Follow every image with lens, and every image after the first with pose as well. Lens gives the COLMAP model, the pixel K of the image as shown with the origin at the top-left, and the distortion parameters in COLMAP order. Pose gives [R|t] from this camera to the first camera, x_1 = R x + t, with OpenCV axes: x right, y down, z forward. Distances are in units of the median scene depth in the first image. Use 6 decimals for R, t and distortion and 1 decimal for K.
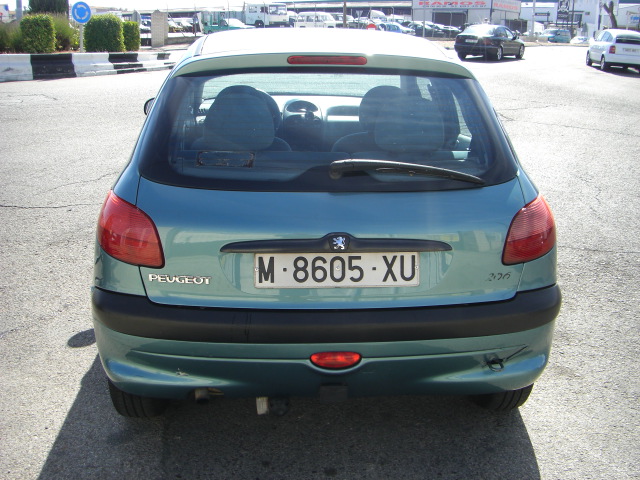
lens RADIAL K [[722.8, 0, 319.4], [0, 722.8, 236.7], [0, 0, 1]] dist [-0.149718, 0.000000]
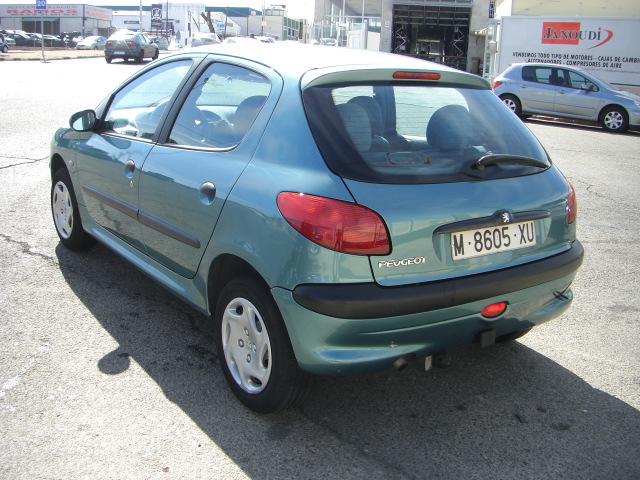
lens RADIAL K [[722.8, 0, 319.2], [0, 722.8, 236.8], [0, 0, 1]] dist [-0.149718, 0.000000]
pose [[0.840902, -0.109118, 0.530072, -0.909296], [0.114491, 0.993162, 0.022819, -0.023681], [-0.528938, 0.041500, 0.847645, 0.075343]]
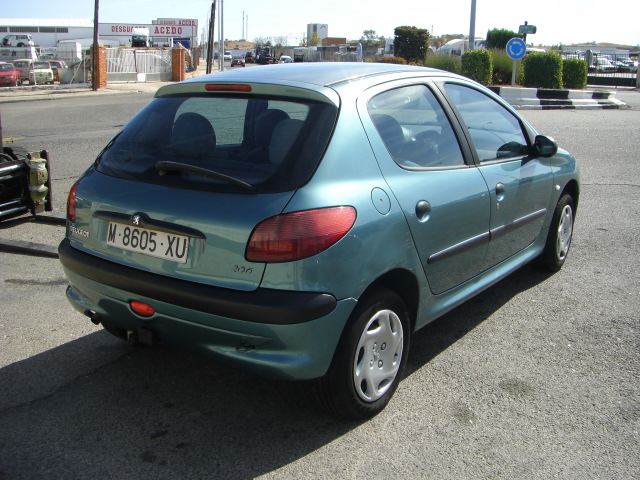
lens RADIAL K [[722.8, 0, 318.0], [0, 722.8, 243.1], [0, 0, 1]] dist [-0.149718, 0.000000]
pose [[0.764635, 0.148169, -0.627200, 1.095754], [-0.173962, 0.984539, 0.020505, -0.033371], [0.620541, 0.093430, 0.778588, 0.155063]]
